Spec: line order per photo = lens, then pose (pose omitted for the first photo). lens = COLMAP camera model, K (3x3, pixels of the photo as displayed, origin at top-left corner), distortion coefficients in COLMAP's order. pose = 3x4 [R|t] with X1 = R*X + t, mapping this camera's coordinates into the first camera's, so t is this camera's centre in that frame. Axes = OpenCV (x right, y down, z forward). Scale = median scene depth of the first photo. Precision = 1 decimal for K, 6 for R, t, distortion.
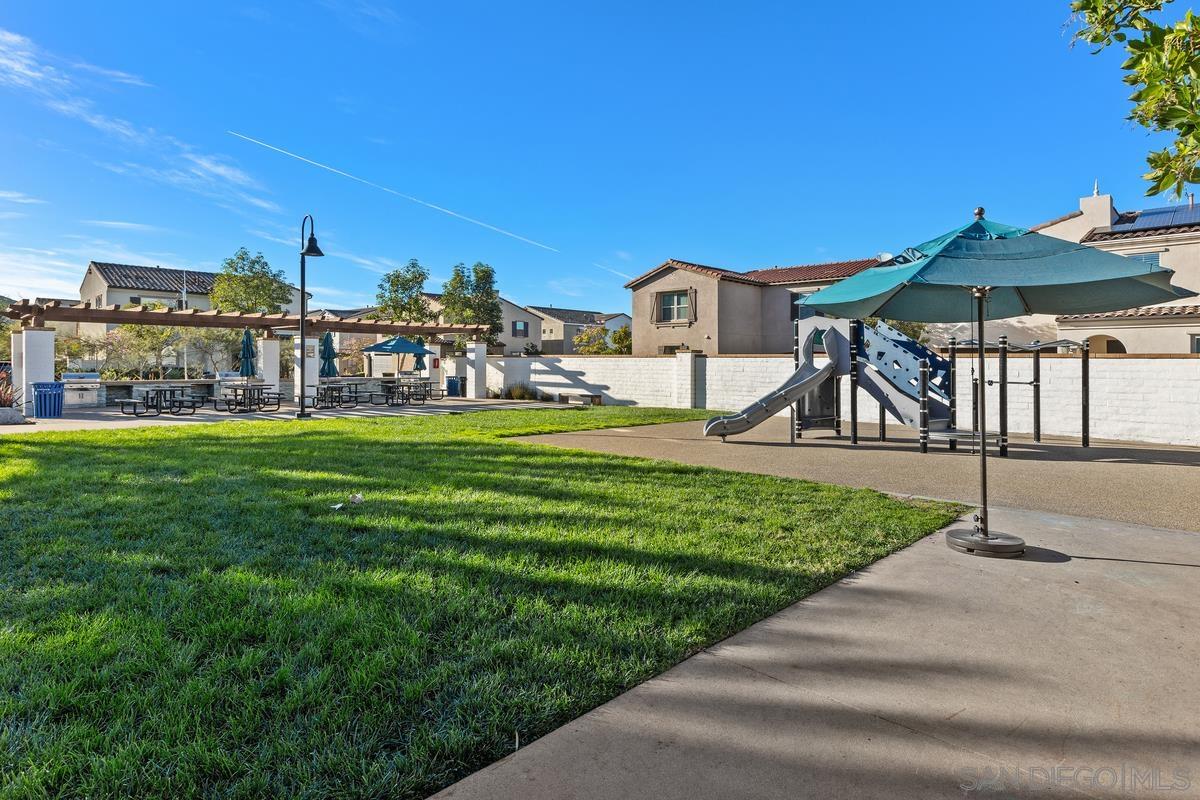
lens RADIAL K [[646.5, 0, 599.8], [0, 646.5, 369.4], [0, 0, 1]] dist [0.003159, 0.000828]
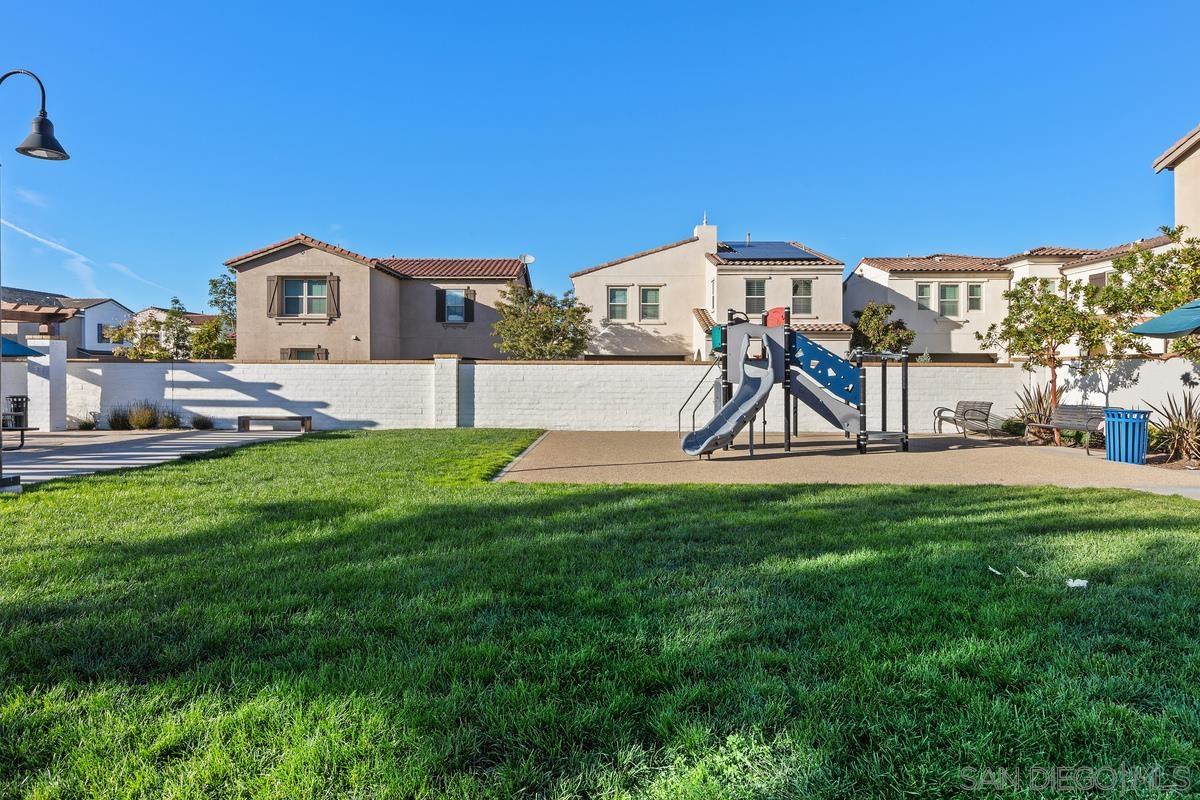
lens RADIAL K [[731.2, 0, 600.0], [0, 731.2, 400.0], [0, 0, 1]] dist [-0.003374, -0.000900]
pose [[0.741599, -0.029695, 0.670186, -0.272199], [0.008224, 0.999347, 0.035180, -0.003478], [-0.670793, -0.020578, 0.741359, 0.161321]]
